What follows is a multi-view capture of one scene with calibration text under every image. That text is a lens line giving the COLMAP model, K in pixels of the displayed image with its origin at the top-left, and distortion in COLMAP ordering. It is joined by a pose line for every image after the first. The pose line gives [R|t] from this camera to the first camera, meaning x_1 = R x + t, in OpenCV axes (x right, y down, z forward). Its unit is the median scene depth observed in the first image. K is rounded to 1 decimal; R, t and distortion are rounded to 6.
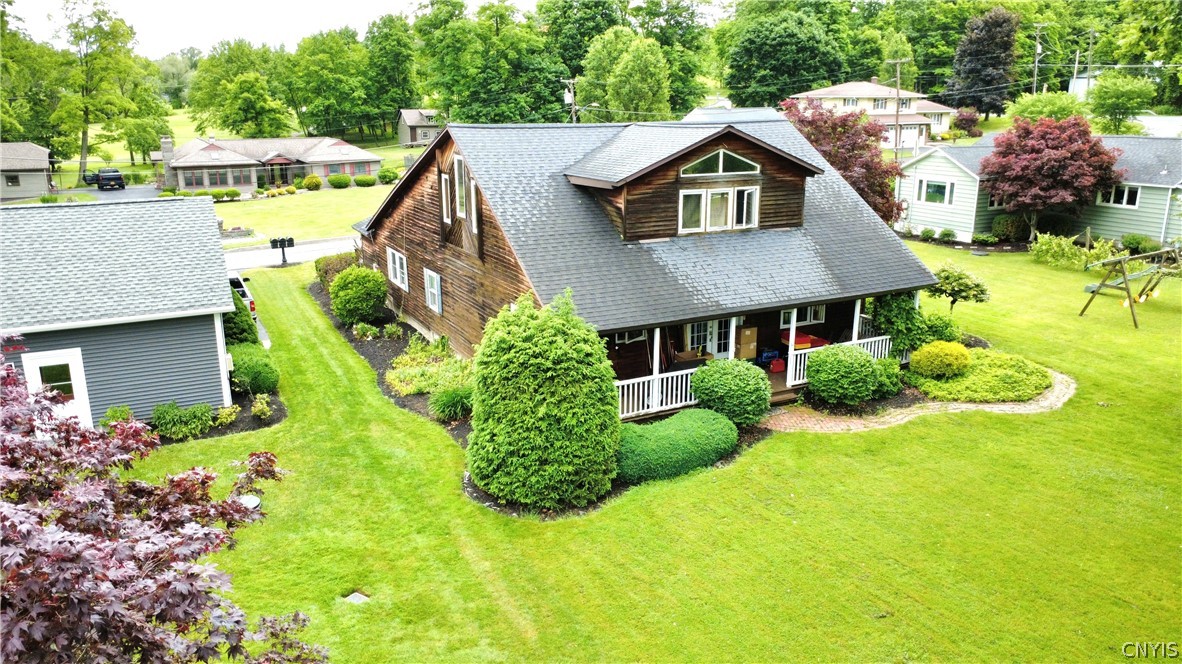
lens RADIAL K [[864.9, 0, 591.0], [0, 864.9, 332.0], [0, 0, 1]] dist [0.000085, 0.001353]
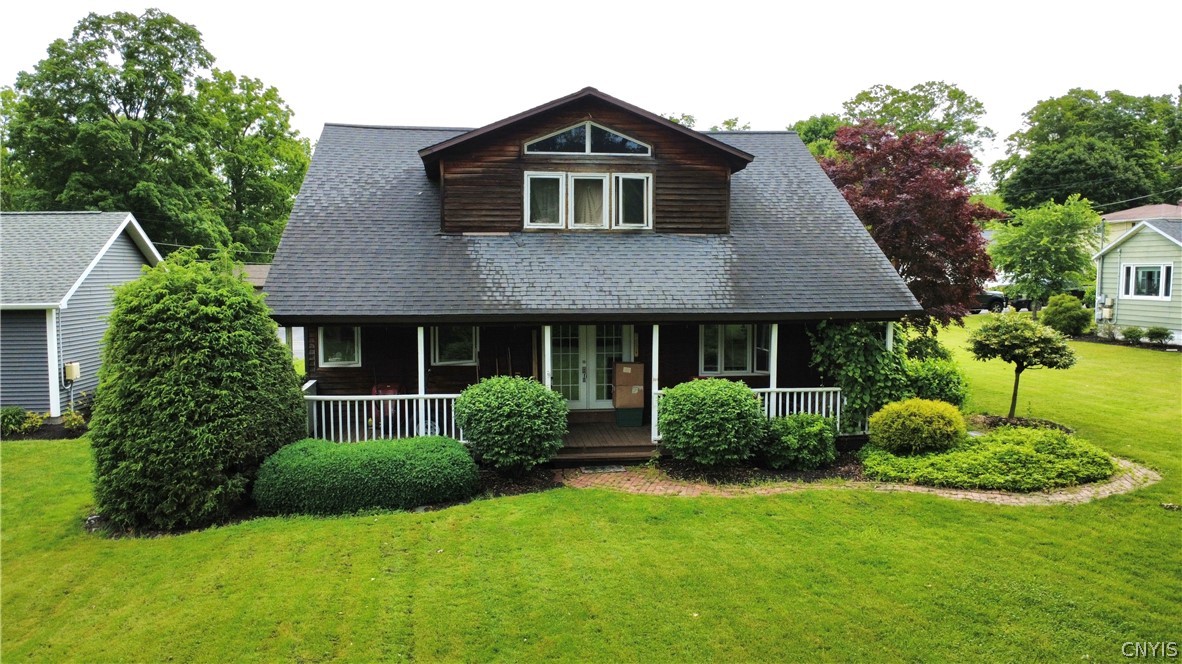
lens RADIAL K [[864.9, 0, 591.0], [0, 864.9, 332.0], [0, 0, 1]] dist [0.000085, 0.001353]
pose [[0.934483, 0.026979, -0.354983, 0.422015], [-0.094293, 0.980270, -0.173724, 0.101109], [0.343292, 0.195815, 0.918590, 0.331339]]
